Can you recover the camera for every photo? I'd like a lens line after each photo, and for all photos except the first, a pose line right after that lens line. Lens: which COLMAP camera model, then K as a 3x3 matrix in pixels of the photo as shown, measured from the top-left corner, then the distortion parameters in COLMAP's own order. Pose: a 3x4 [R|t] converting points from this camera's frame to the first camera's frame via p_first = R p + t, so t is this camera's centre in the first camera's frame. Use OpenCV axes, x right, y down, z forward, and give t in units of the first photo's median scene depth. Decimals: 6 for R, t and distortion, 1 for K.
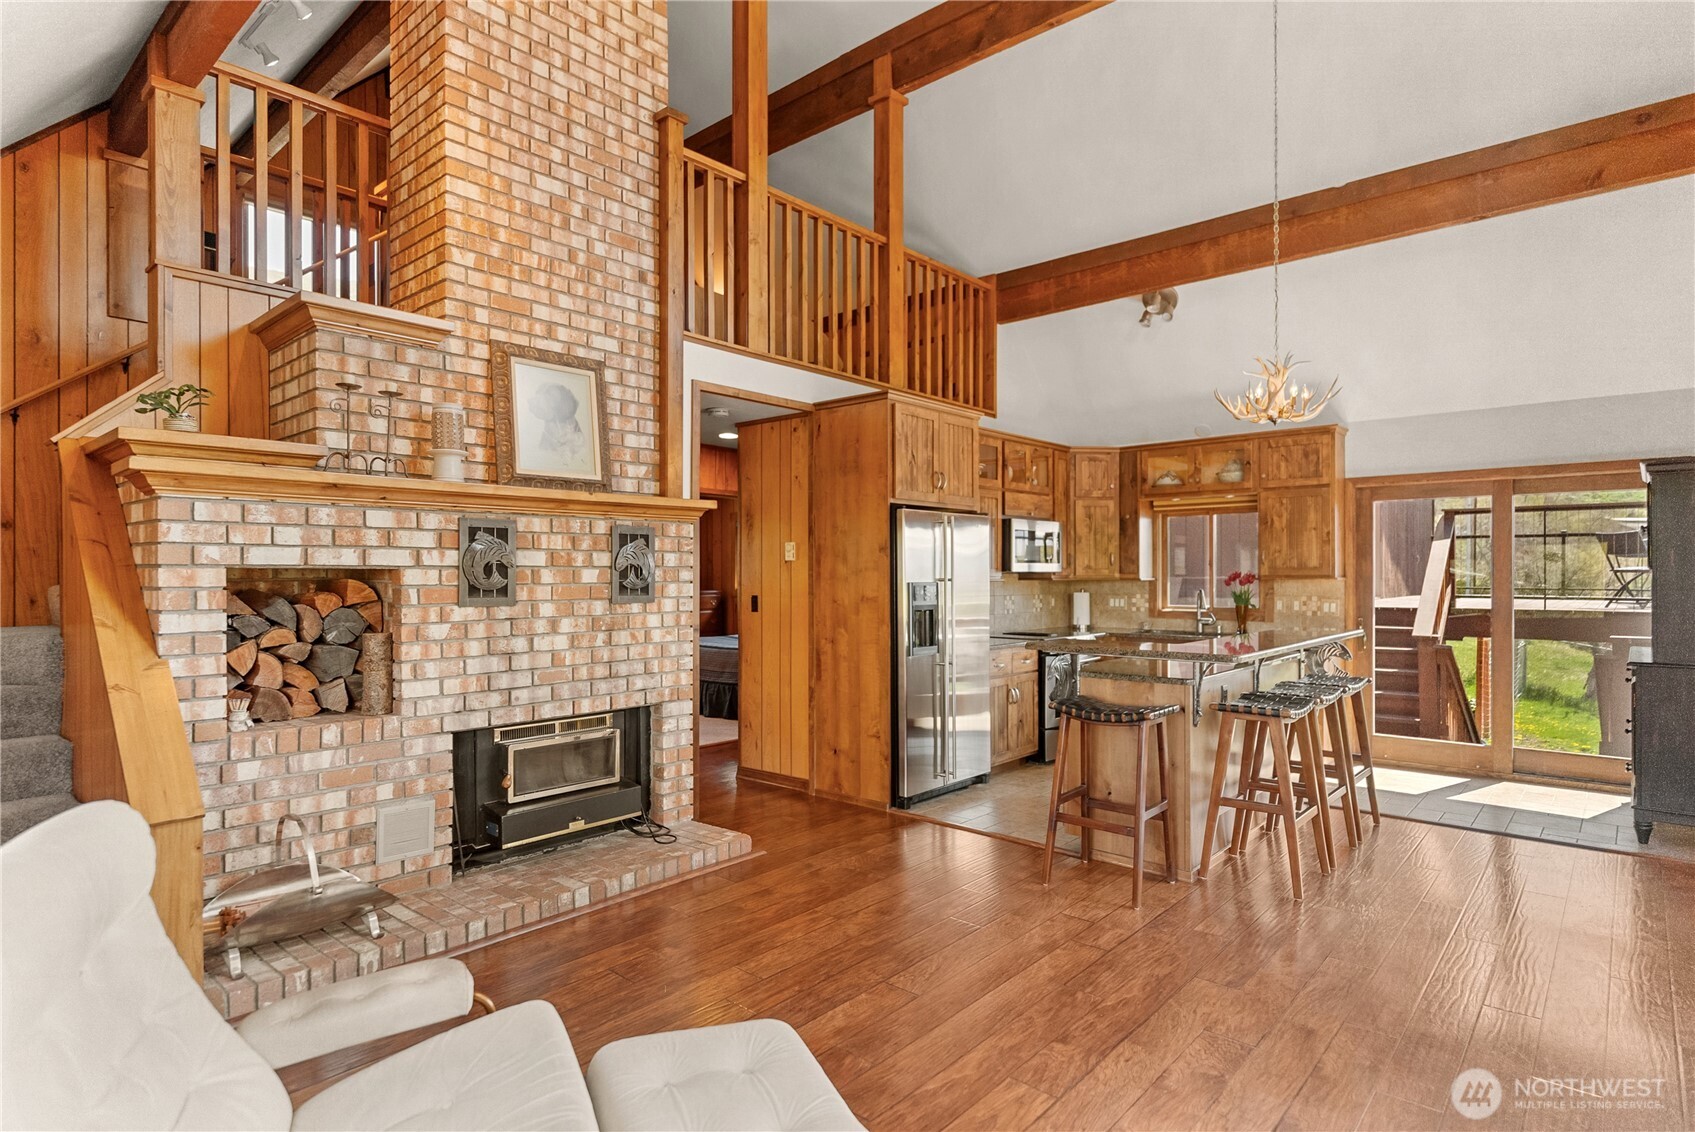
lens RADIAL K [[884.4, 0, 852.5], [0, 884.4, 576.0], [0, 0, 1]] dist [-0.002050, 0.001778]
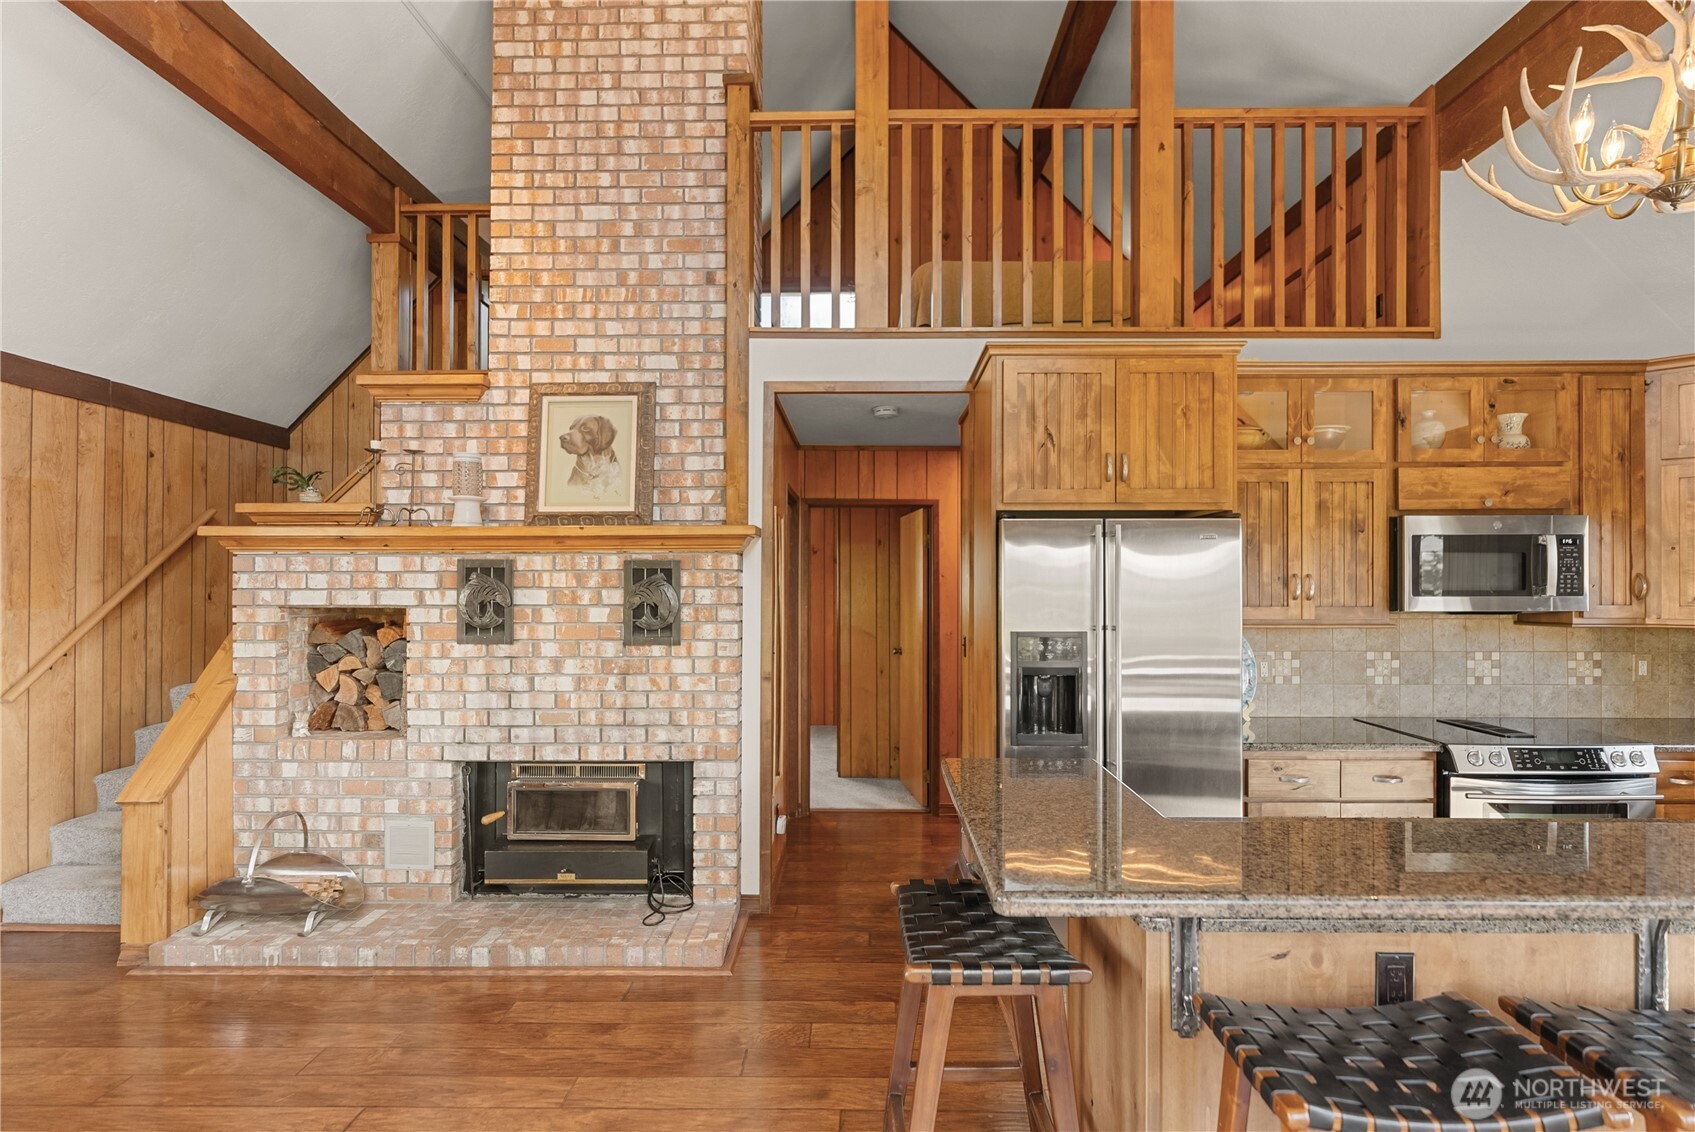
lens RADIAL K [[852.2, 0, 851.9], [0, 852.2, 581.6], [0, 0, 1]] dist [0.001056, -0.001297]
pose [[0.652274, -0.001566, -0.757982, 0.573322], [-0.002529, 0.999988, -0.004243, -0.032726], [0.757979, 0.004685, 0.652262, 0.622654]]
